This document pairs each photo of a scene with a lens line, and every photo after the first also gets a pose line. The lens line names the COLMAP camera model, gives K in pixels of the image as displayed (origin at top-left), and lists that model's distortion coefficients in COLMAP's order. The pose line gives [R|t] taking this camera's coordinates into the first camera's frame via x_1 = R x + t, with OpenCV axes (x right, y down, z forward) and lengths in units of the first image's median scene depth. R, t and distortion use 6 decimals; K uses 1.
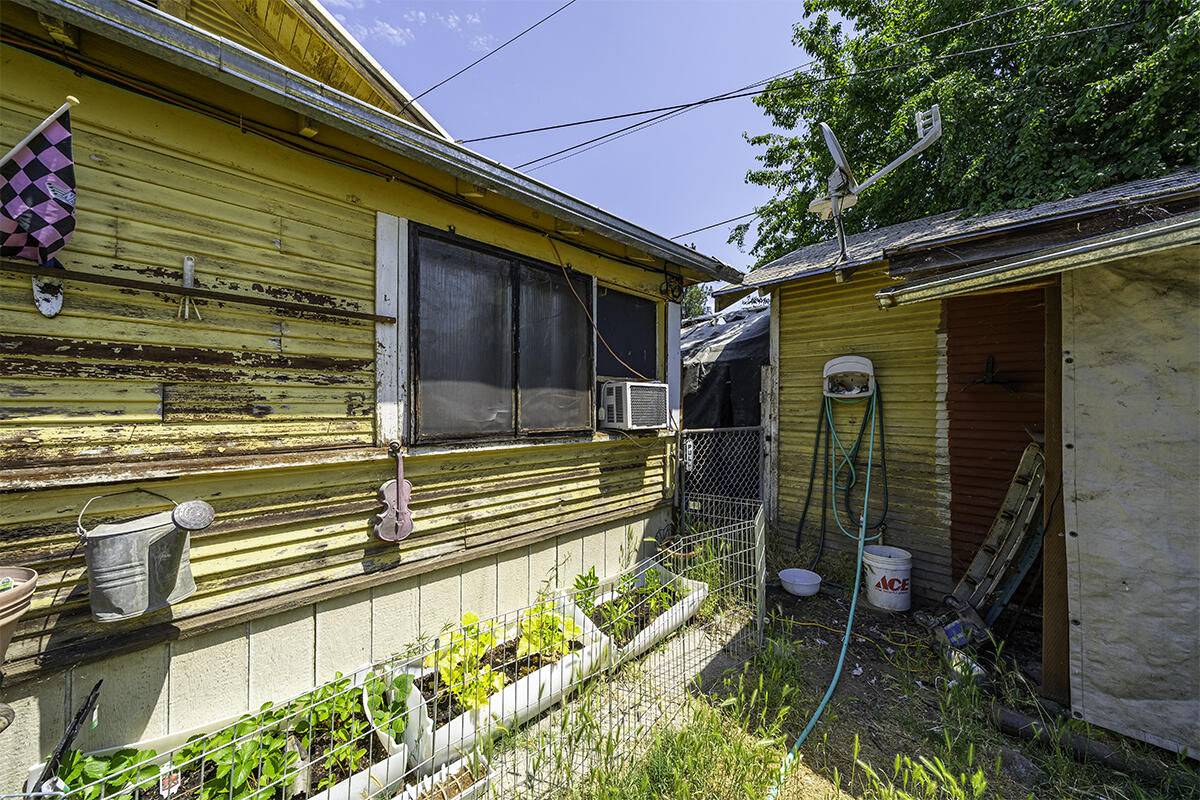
lens RADIAL K [[411.7, 0, 602.6], [0, 411.7, 403.6], [0, 0, 1]] dist [0.000092, -0.000017]
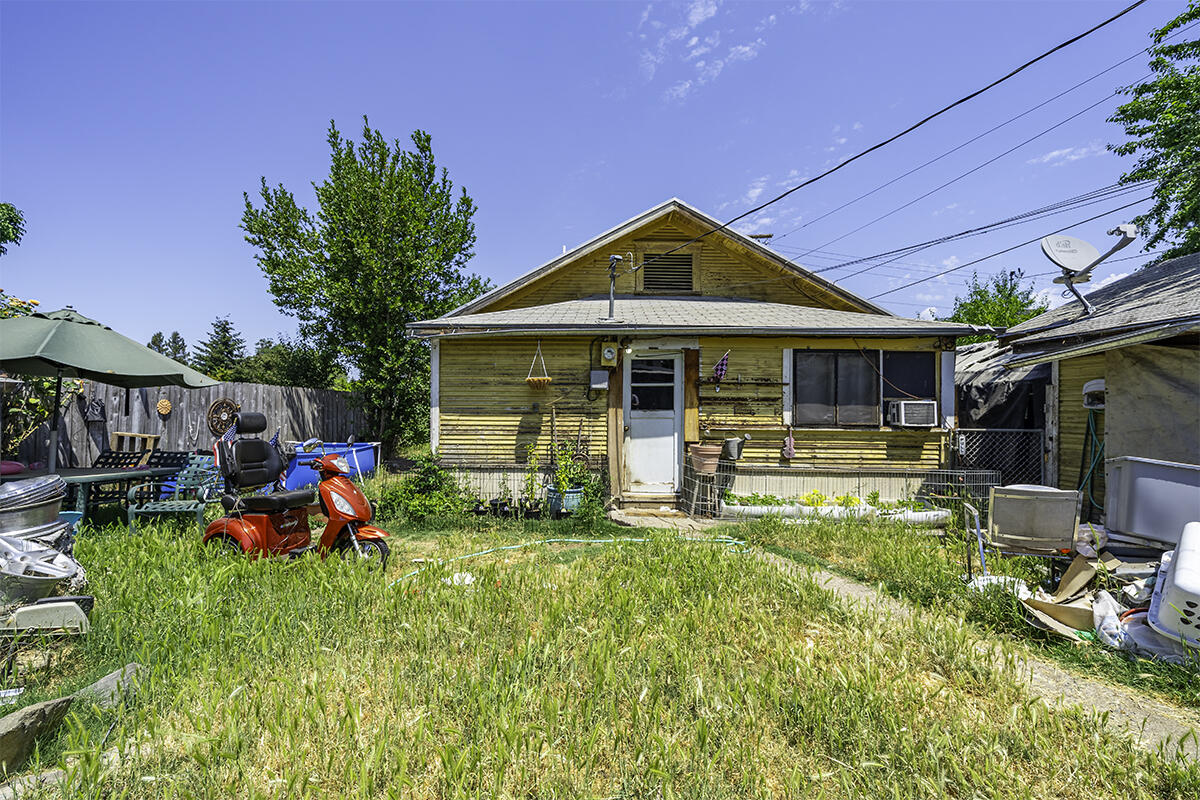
lens RADIAL K [[463.5, 0, 604.0], [0, 463.5, 403.0], [0, 0, 1]] dist [0.000461, -0.000301]
pose [[0.707743, -0.008504, -0.706418, 0.582067], [-0.004444, 0.999854, -0.016489, -0.001596], [0.706456, 0.014809, 0.707602, -1.469577]]
